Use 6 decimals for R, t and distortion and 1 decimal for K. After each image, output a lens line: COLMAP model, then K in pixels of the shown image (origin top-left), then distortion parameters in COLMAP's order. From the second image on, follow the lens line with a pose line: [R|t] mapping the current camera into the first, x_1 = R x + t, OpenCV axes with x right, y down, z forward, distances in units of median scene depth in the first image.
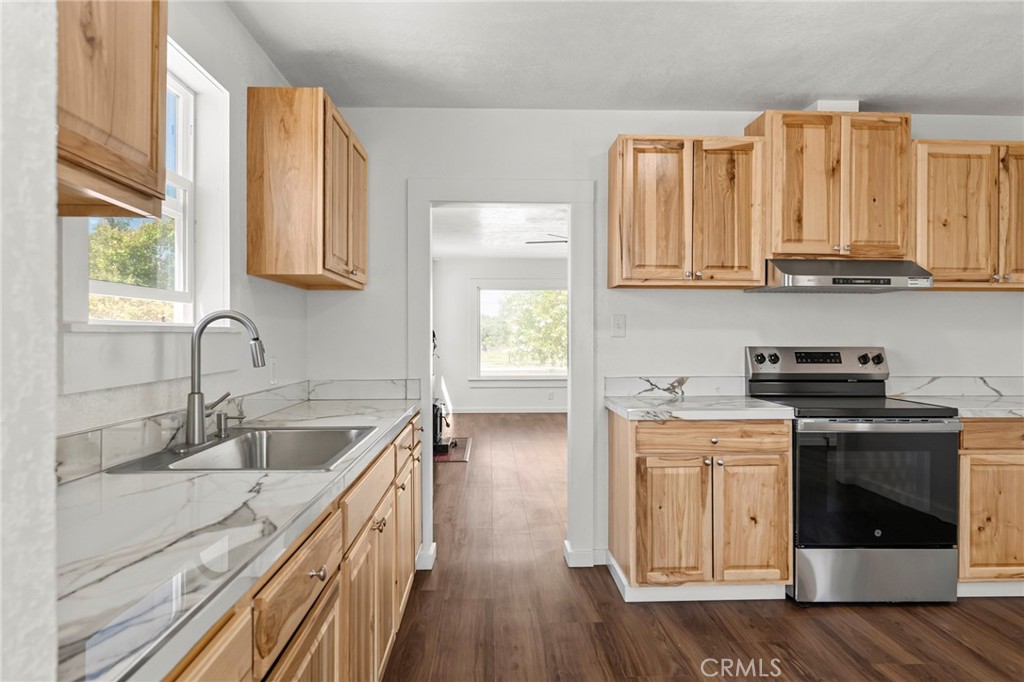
lens RADIAL K [[665.7, 0, 512.6], [0, 665.7, 340.9], [0, 0, 1]] dist [-0.005689, 0.007486]
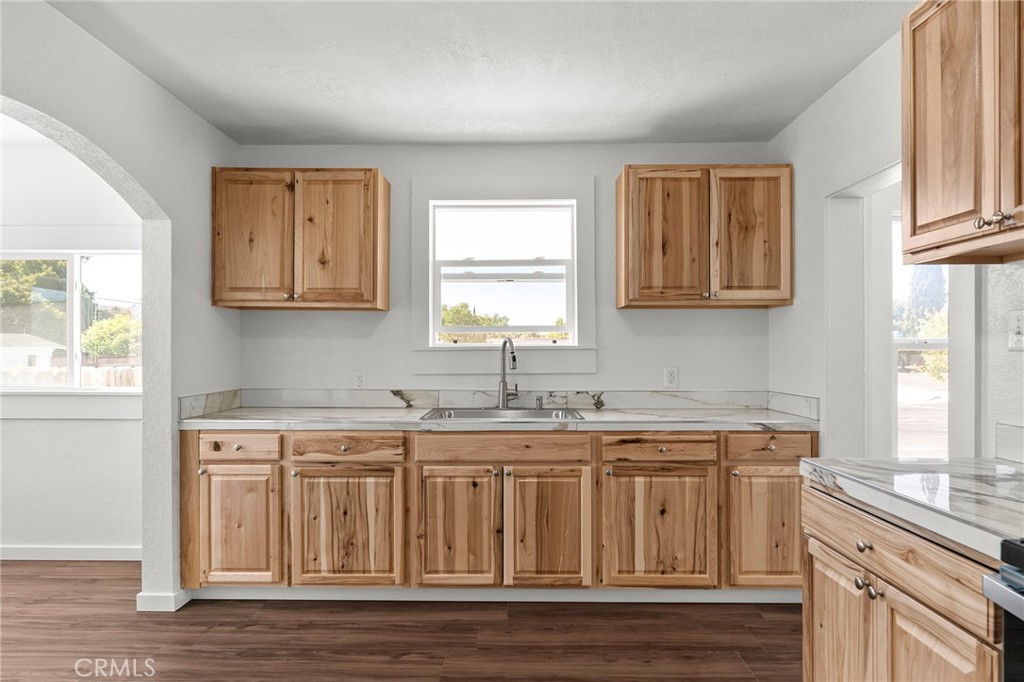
lens RADIAL K [[569.5, 0, 511.1], [0, 569.5, 352.2], [0, 0, 1]] dist [-0.003976, 0.001409]
pose [[-0.050370, -0.000402, -0.998731, 0.697014], [-0.001746, 0.999998, -0.000314, -0.004206], [0.998729, 0.001728, -0.050371, 0.669077]]
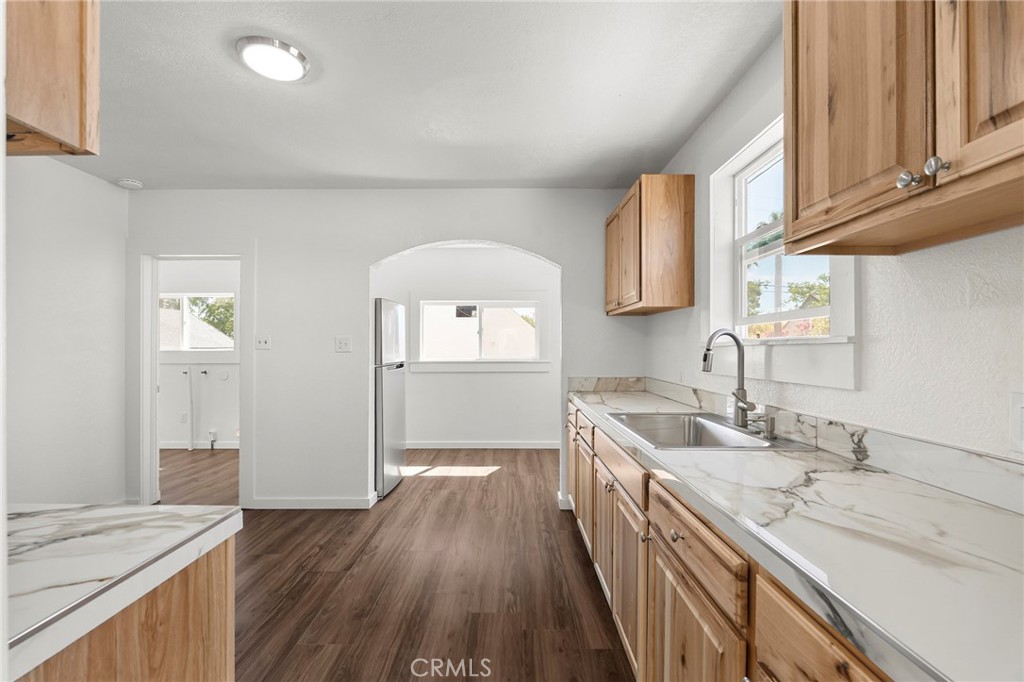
lens RADIAL K [[443.6, 0, 508.5], [0, 443.6, 347.5], [0, 0, 1]] dist [-0.012289, 0.001248]
pose [[-0.999139, -0.007000, 0.040899, -0.023212], [-0.007004, 0.999975, 0.000032, -0.004380], [-0.040899, -0.000254, -0.999163, 1.180413]]
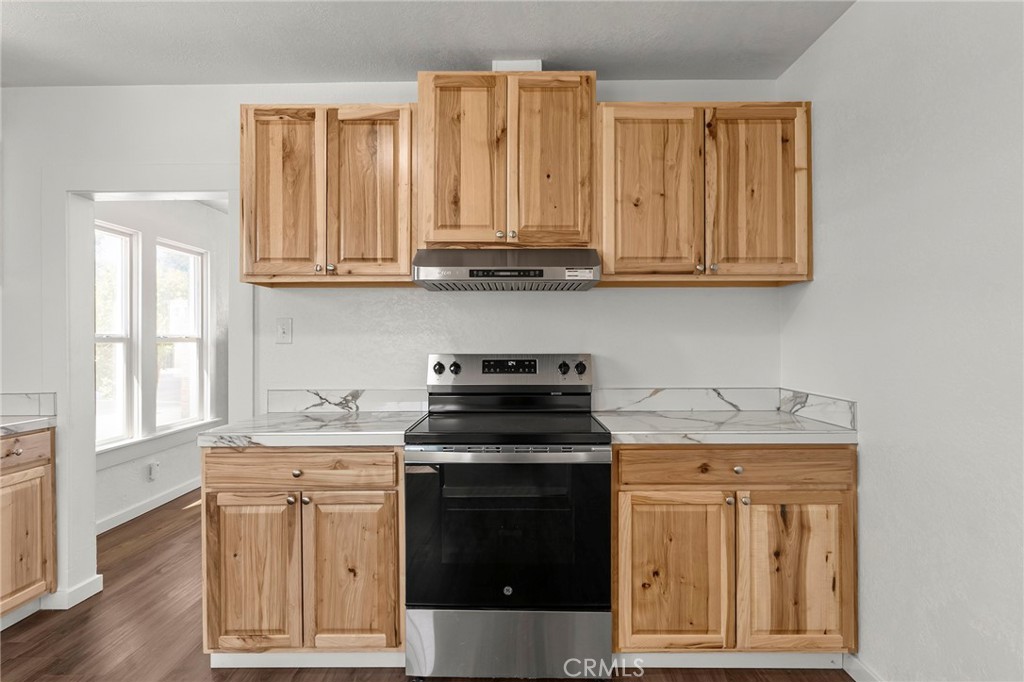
lens RADIAL K [[569.5, 0, 514.7], [0, 569.5, 342.3], [0, 0, 1]] dist [-0.003976, 0.001409]
pose [[0.998834, -0.006040, -0.047905, 0.540270], [0.005768, 0.999966, -0.005811, -0.001838], [0.047939, 0.005527, 0.998835, 0.295903]]
